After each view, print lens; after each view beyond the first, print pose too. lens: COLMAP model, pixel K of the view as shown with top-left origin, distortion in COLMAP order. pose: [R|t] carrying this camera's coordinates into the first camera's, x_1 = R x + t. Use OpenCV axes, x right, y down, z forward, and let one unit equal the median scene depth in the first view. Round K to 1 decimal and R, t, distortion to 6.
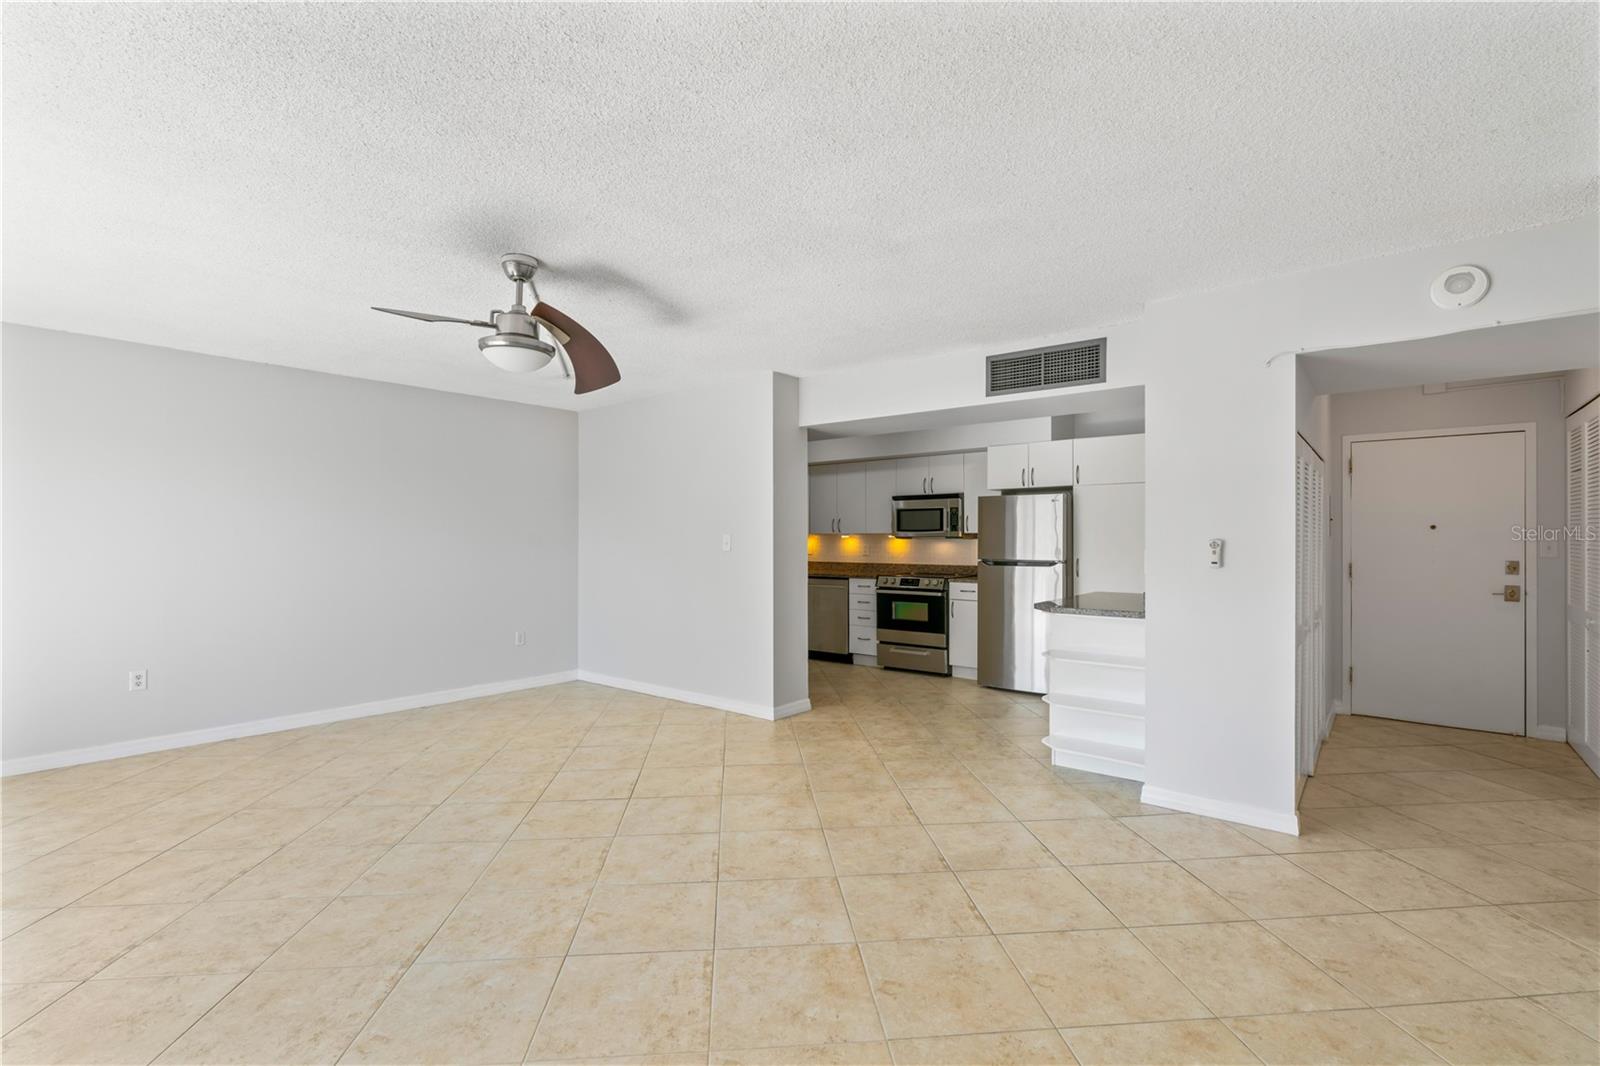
lens RADIAL K [[718.8, 0, 805.8], [0, 718.8, 532.5], [0, 0, 1]] dist [-0.014036, 0.005584]
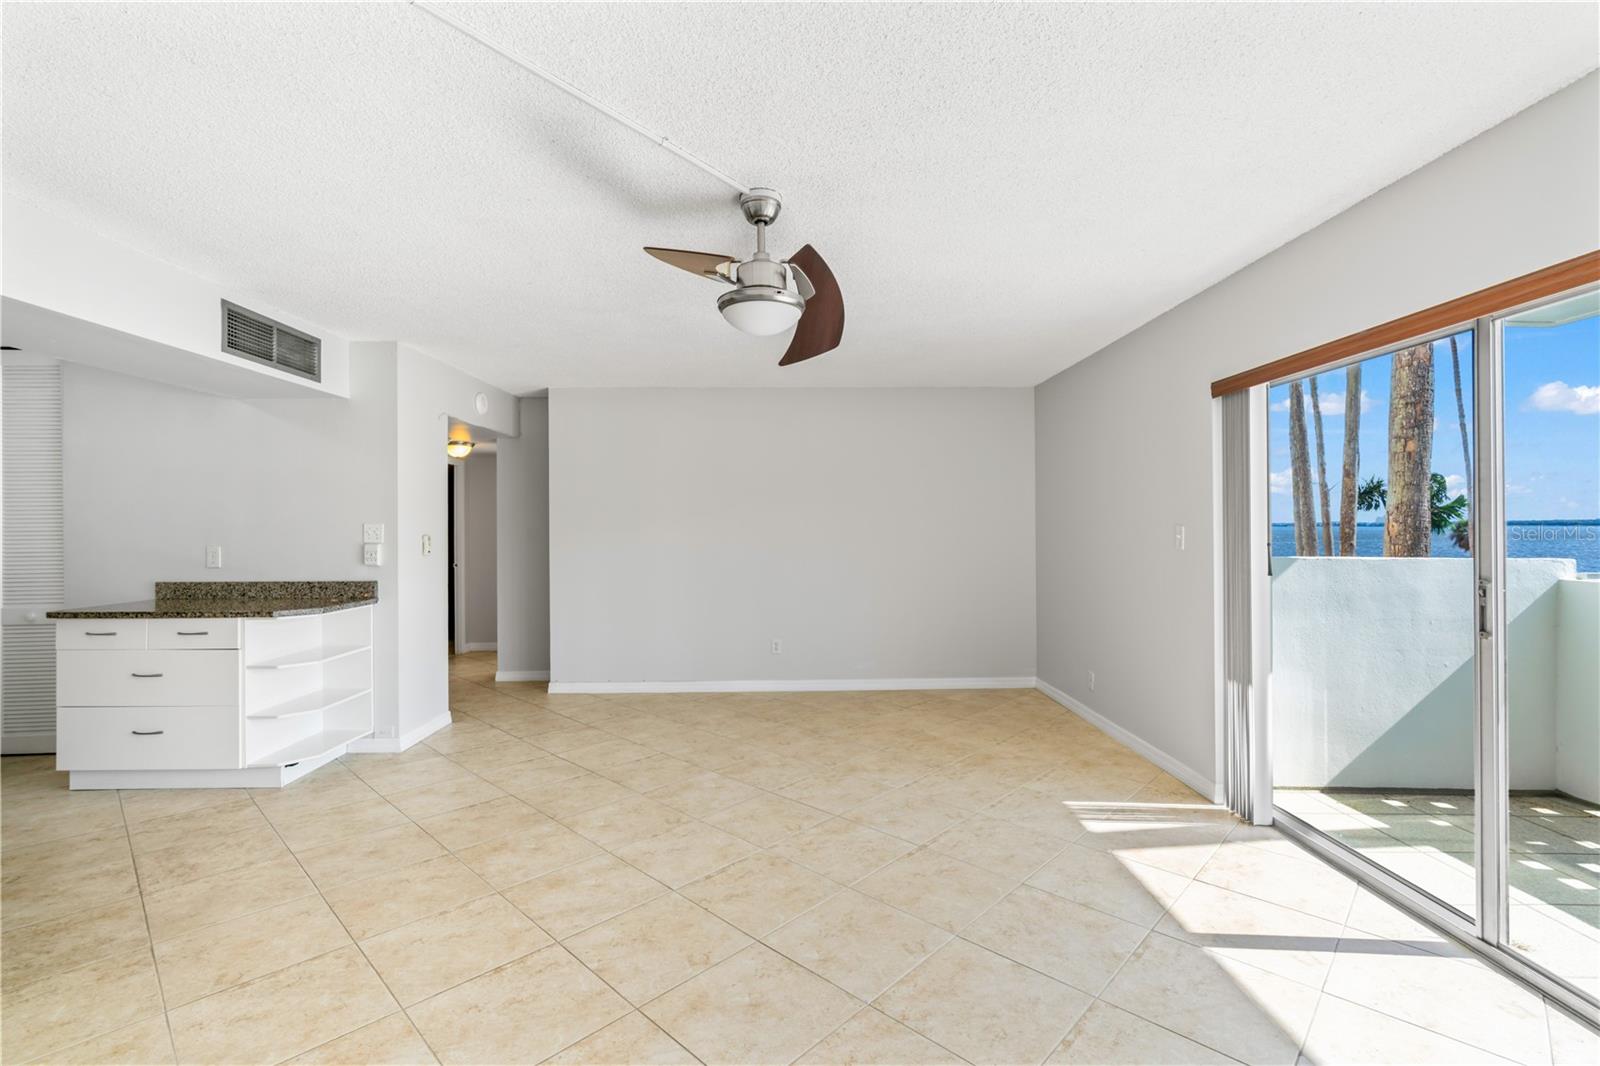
lens RADIAL K [[718.8, 0, 794.2], [0, 718.8, 523.1], [0, 0, 1]] dist [-0.014036, 0.005584]
pose [[-0.644221, 0.005810, 0.764818, -0.703275], [-0.002167, 0.999953, -0.009422, -0.001374], [-0.764837, -0.007727, -0.644178, 1.005286]]
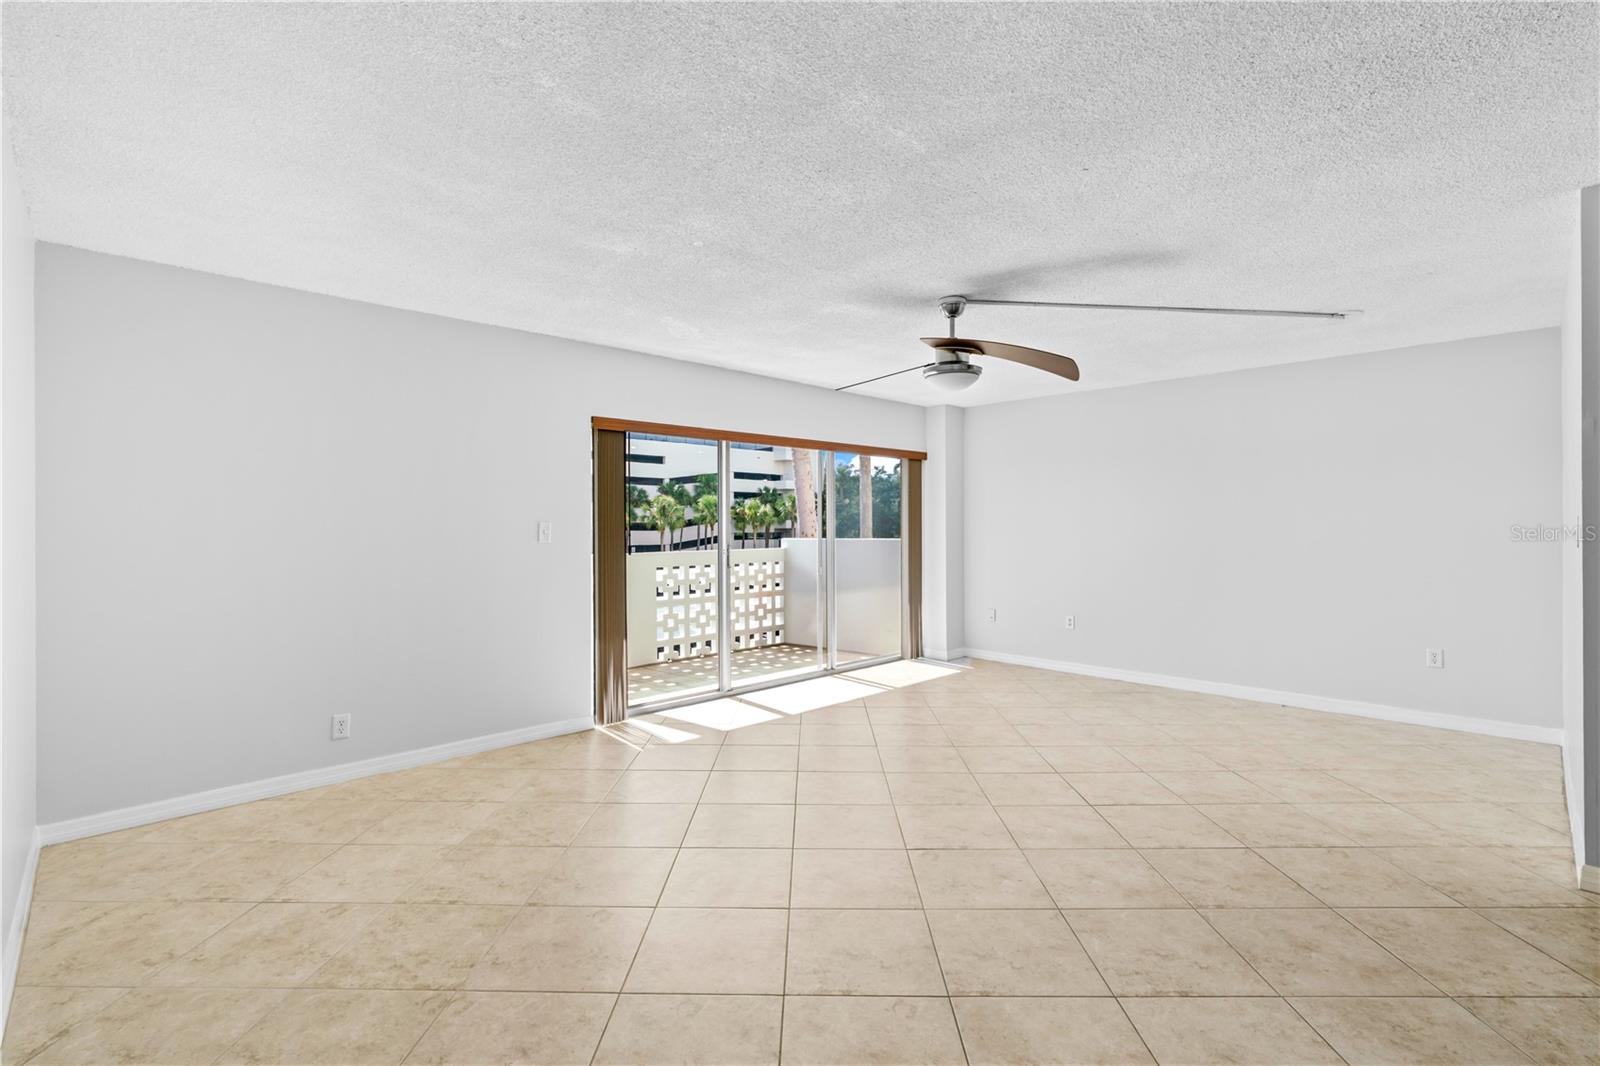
lens RADIAL K [[718.8, 0, 806.8], [0, 718.8, 531.0], [0, 0, 1]] dist [-0.014036, 0.005584]
pose [[-0.111197, 0.006622, -0.993776, 0.579490], [0.016690, 0.999849, 0.004795, 0.001364], [0.993658, -0.016053, -0.111290, 0.592932]]
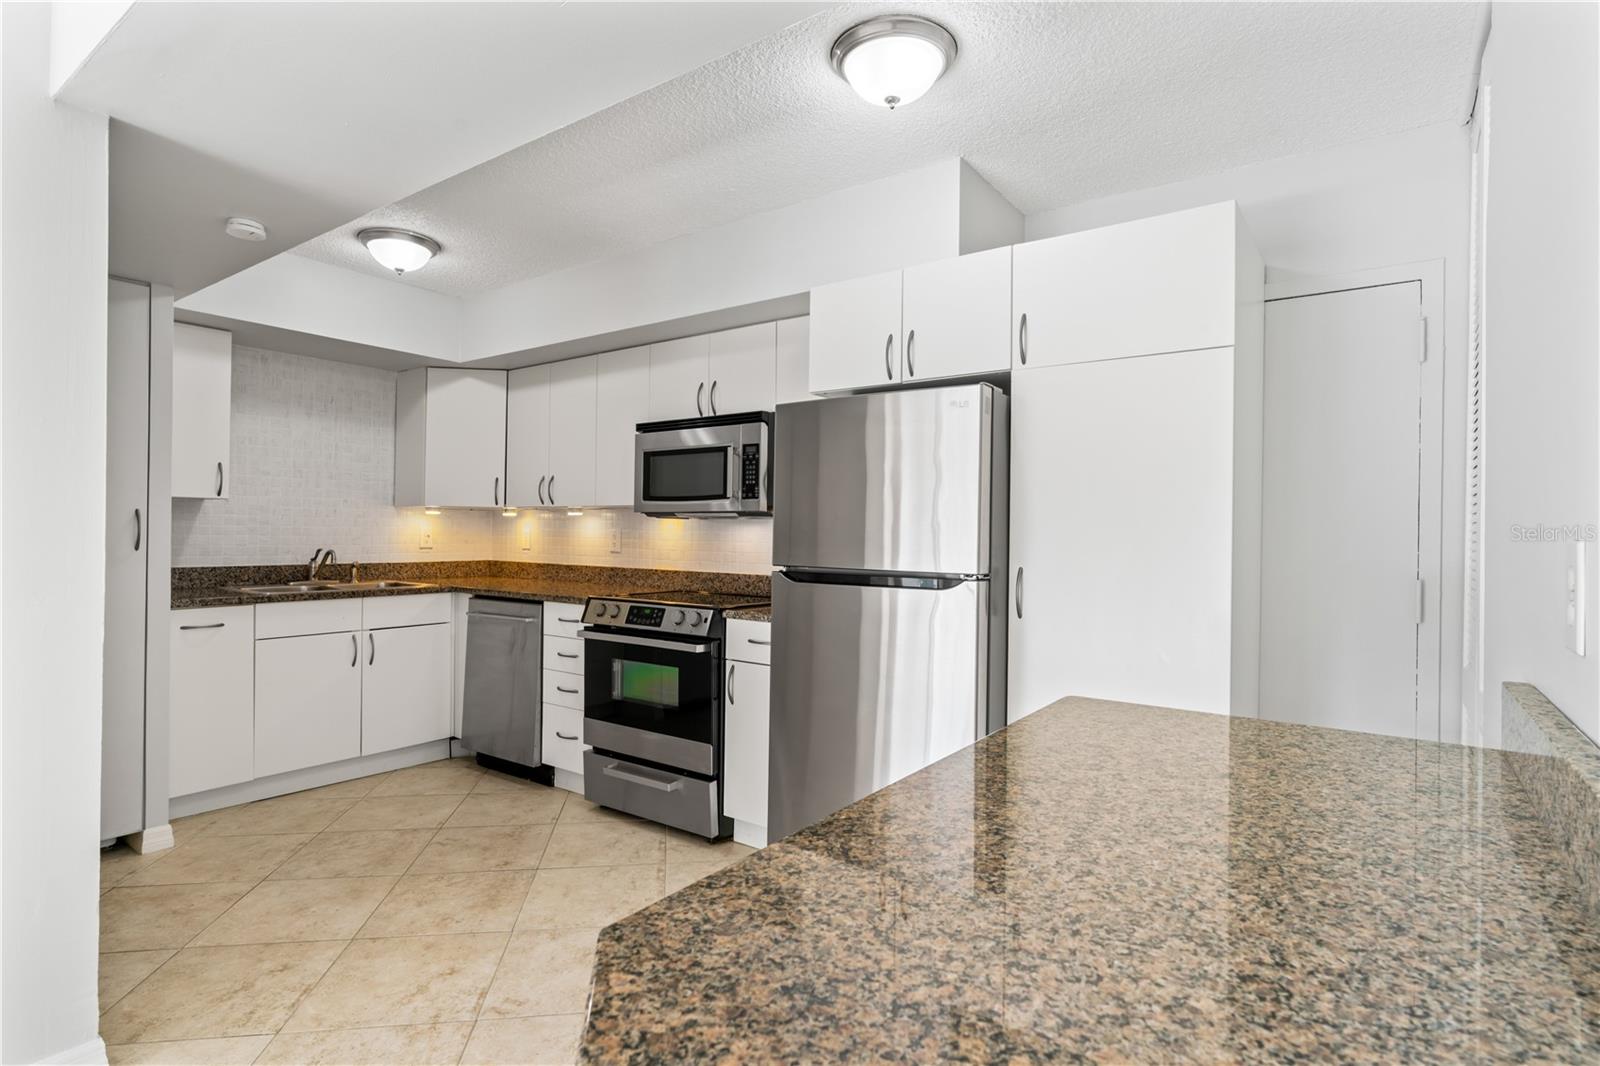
lens RADIAL K [[799.5, 0, 802.3], [0, 799.5, 527.3], [0, 0, 1]] dist [-0.008429, 0.001435]
pose [[0.998215, 0.012957, 0.058307, 0.325022], [-0.013137, 0.999910, 0.002711, 0.021065], [-0.058267, -0.003472, 0.998295, 0.798604]]
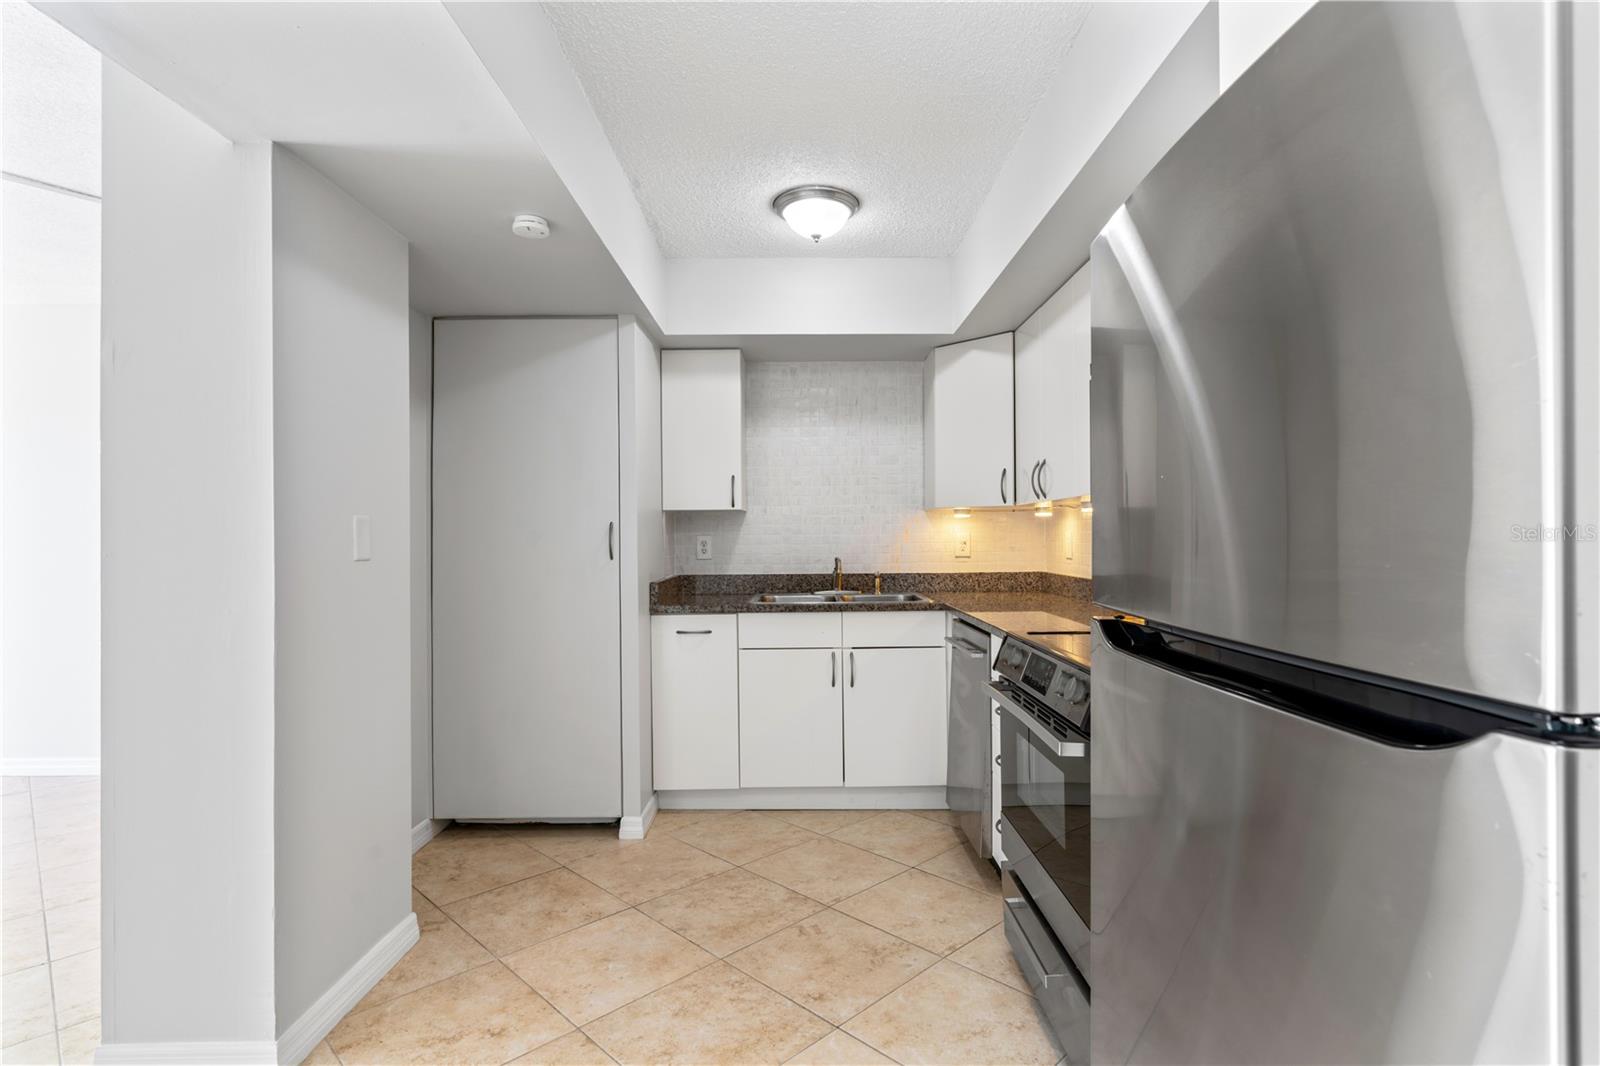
lens RADIAL K [[799.5, 0, 805.6], [0, 799.5, 529.5], [0, 0, 1]] dist [-0.008429, 0.001435]
pose [[0.635542, -0.010280, -0.771998, 0.487141], [0.014729, 0.999891, -0.001190, 0.025073], [0.771926, -0.010615, 0.635624, 1.163436]]
